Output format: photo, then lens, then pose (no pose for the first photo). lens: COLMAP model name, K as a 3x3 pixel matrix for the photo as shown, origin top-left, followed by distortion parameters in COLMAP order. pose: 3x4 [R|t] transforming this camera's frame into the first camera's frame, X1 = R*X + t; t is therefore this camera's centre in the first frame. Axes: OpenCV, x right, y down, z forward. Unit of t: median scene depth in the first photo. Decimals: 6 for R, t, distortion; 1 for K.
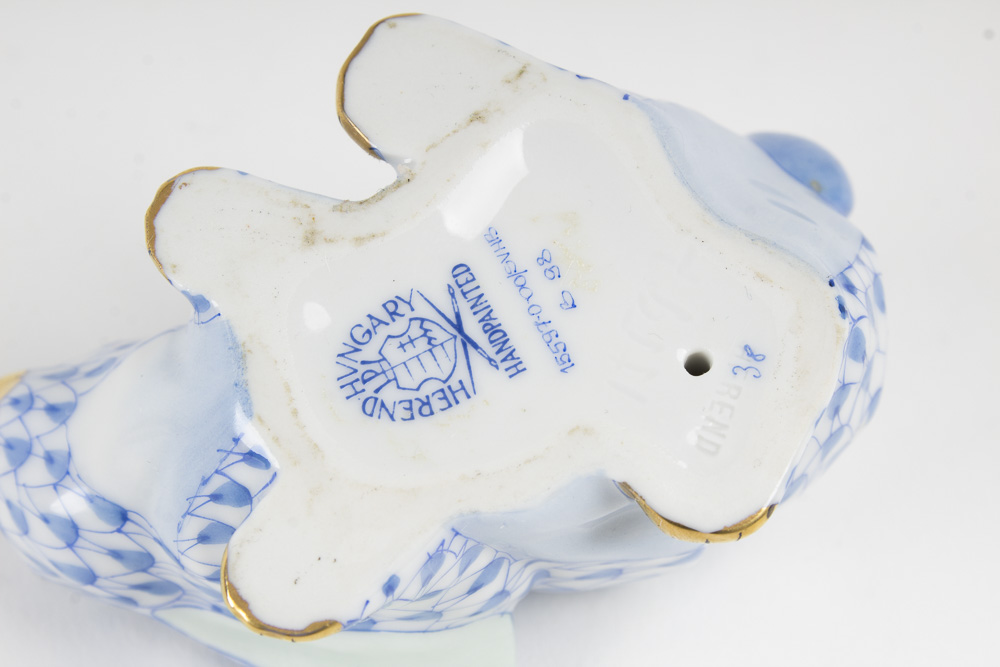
lens RADIAL K [[2043.1, 0, 500.0], [0, 2043.1, 333.6], [0, 0, 1]] dist [0.046346, 0.000000]
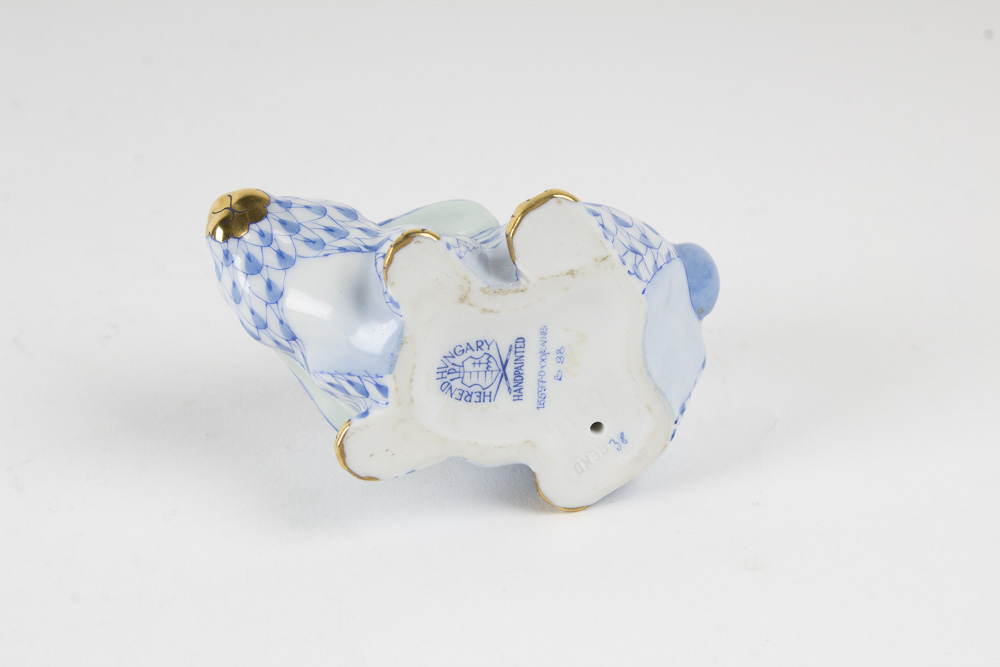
lens RADIAL K [[2043.1, 0, 500.0], [0, 2043.1, 333.3], [0, 0, 1]] dist [0.046346, 0.000000]
pose [[0.843450, 0.418743, 0.336521, -0.680968], [-0.533977, 0.722101, 0.439817, -0.865646], [-0.058832, -0.550658, 0.832655, -0.574624]]
